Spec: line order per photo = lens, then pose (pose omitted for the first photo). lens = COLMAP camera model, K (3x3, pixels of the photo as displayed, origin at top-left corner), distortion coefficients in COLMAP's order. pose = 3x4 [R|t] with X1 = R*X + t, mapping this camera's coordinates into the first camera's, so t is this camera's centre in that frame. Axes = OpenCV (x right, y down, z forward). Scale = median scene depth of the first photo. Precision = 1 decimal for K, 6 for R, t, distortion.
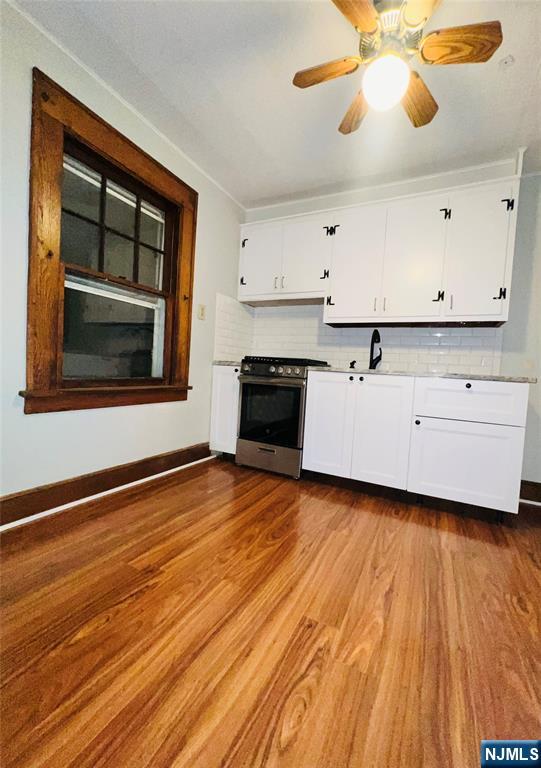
lens RADIAL K [[296.8, 0, 270.5], [0, 296.8, 384.0], [0, 0, 1]] dist [-0.001349, -0.000168]
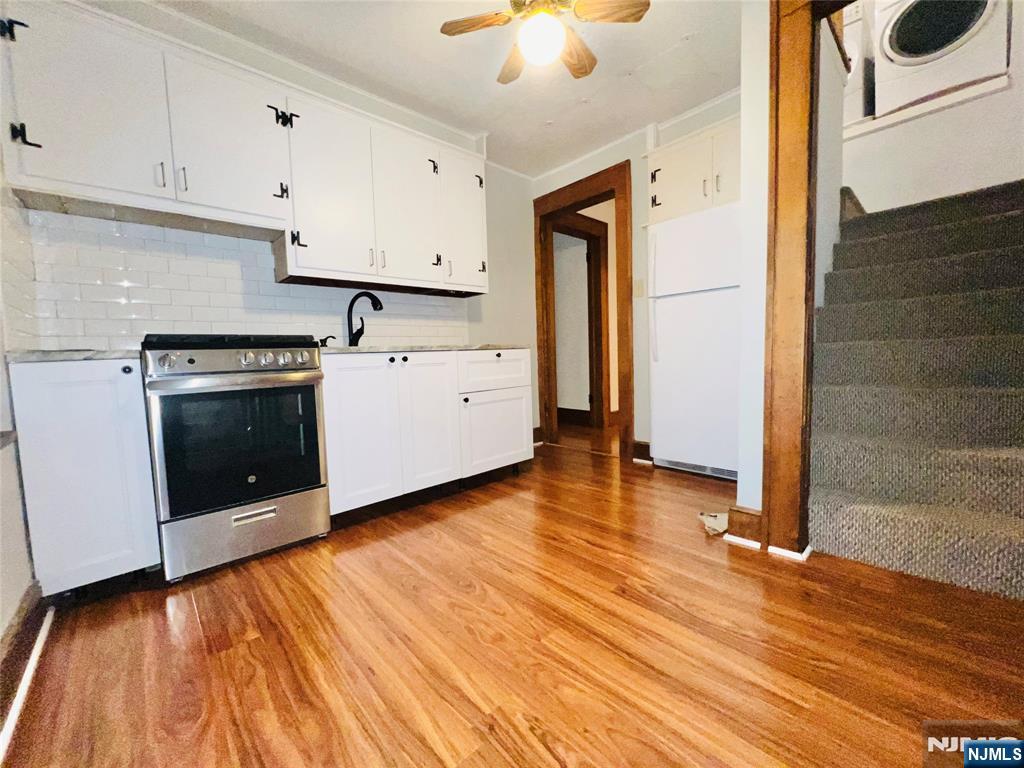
lens RADIAL K [[409.6, 0, 512.0], [0, 409.6, 384.0], [0, 0, 1]] dist [0.000465, 0.000070]
pose [[0.362602, -0.143648, 0.920807, -0.587823], [0.103563, 0.988141, 0.113371, -0.046421], [-0.926172, 0.054253, 0.373179, 0.380365]]
